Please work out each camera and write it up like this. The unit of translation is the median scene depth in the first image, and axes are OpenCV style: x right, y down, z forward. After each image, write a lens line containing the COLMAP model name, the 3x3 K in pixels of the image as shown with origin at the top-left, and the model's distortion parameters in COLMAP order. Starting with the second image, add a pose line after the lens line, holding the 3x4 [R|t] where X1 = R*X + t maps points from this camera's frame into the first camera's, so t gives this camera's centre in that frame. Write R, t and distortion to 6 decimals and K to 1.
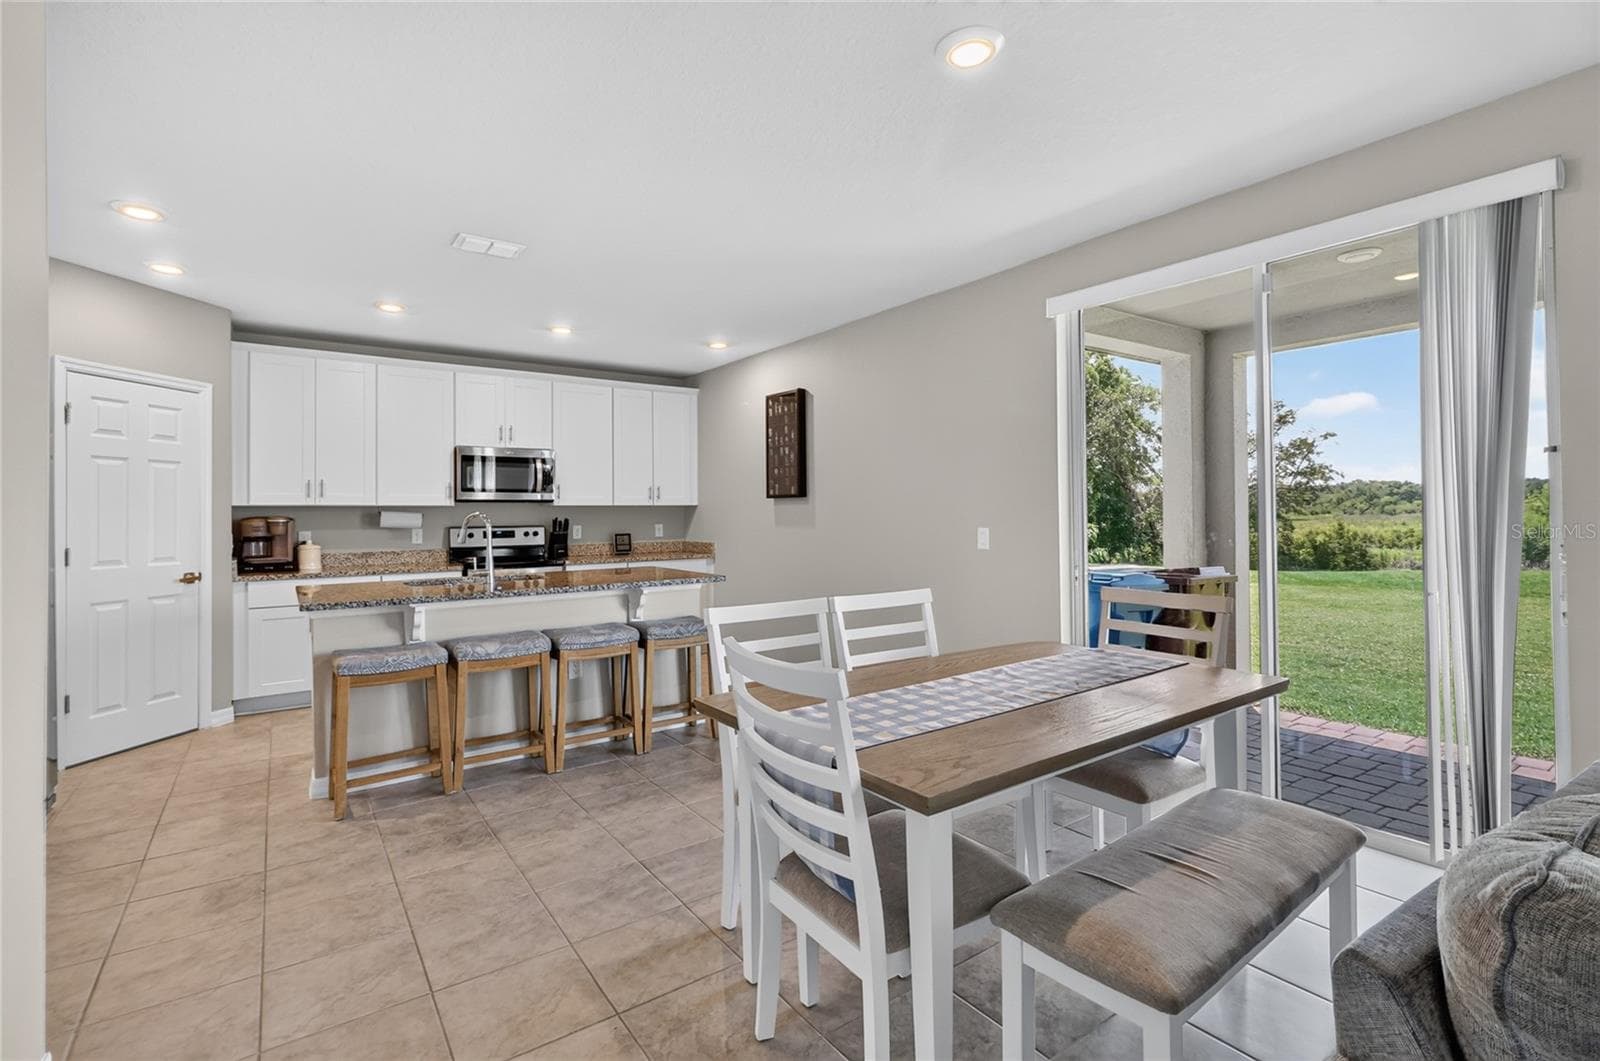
lens RADIAL K [[739.6, 0, 800.6], [0, 739.6, 514.0], [0, 0, 1]] dist [0.006694, -0.003357]
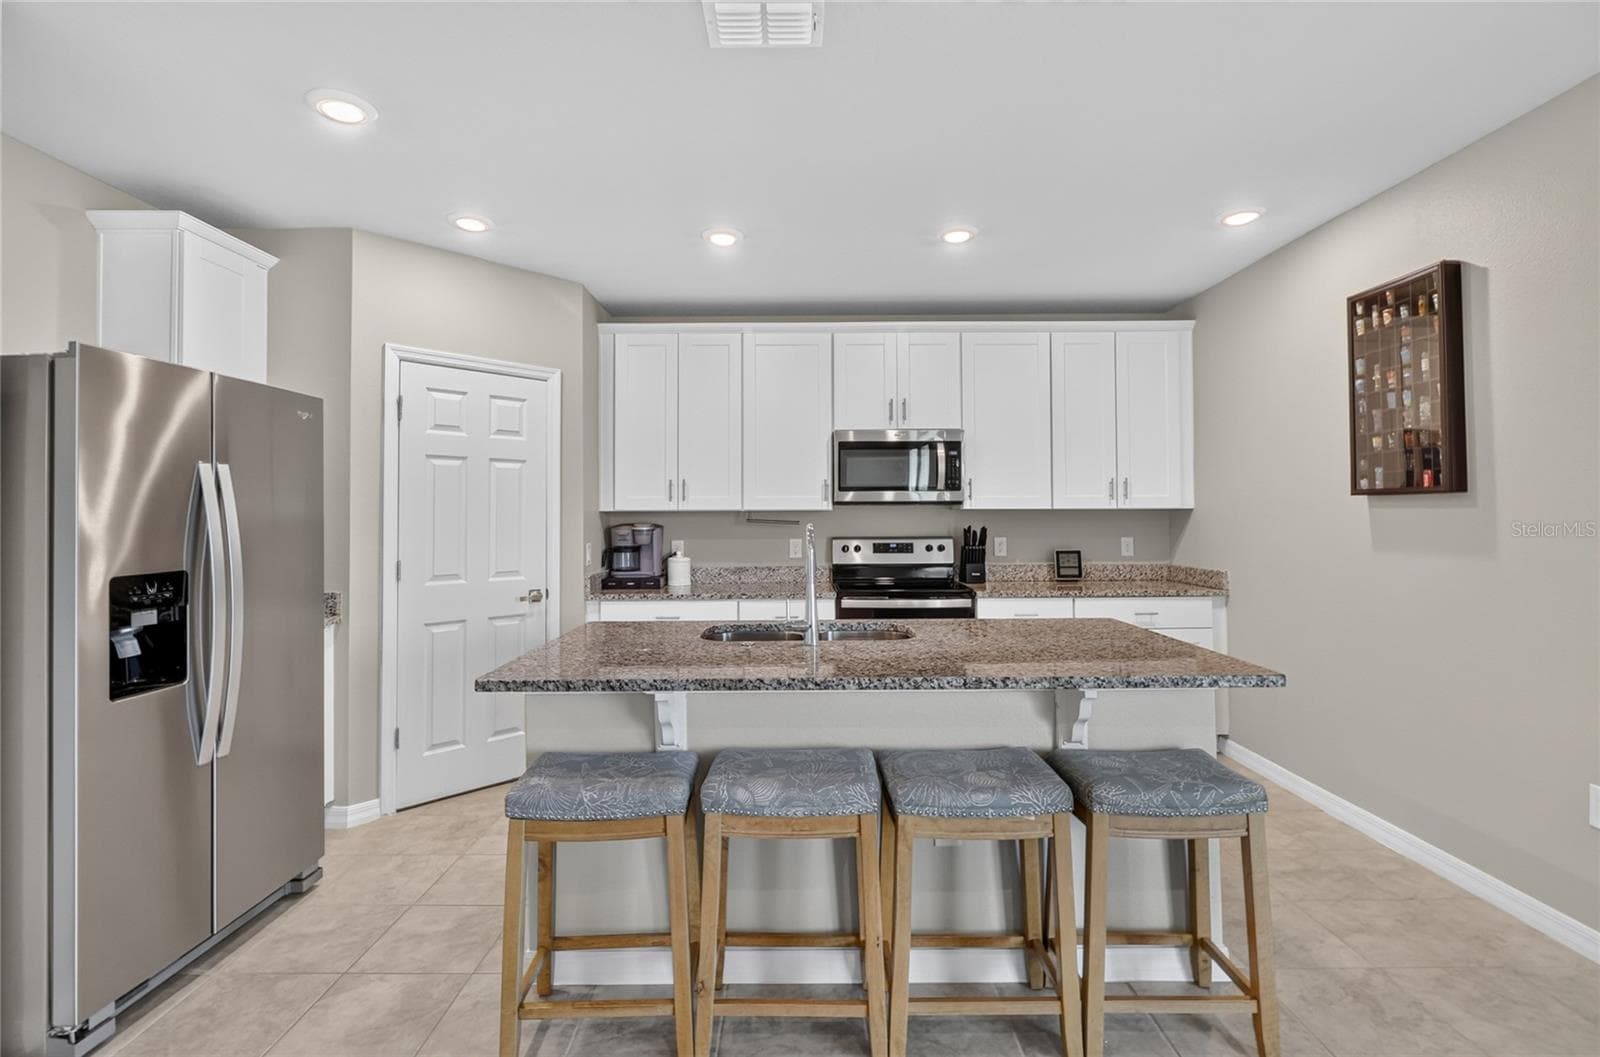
lens RADIAL K [[734.8, 0, 792.0], [0, 734.8, 498.3], [0, 0, 1]] dist [0.013289, 0.000301]
pose [[0.811998, -0.008899, -0.583593, -0.070000], [-0.003436, 0.999794, -0.020027, -0.008728], [0.583651, 0.018267, 0.811799, 0.403299]]
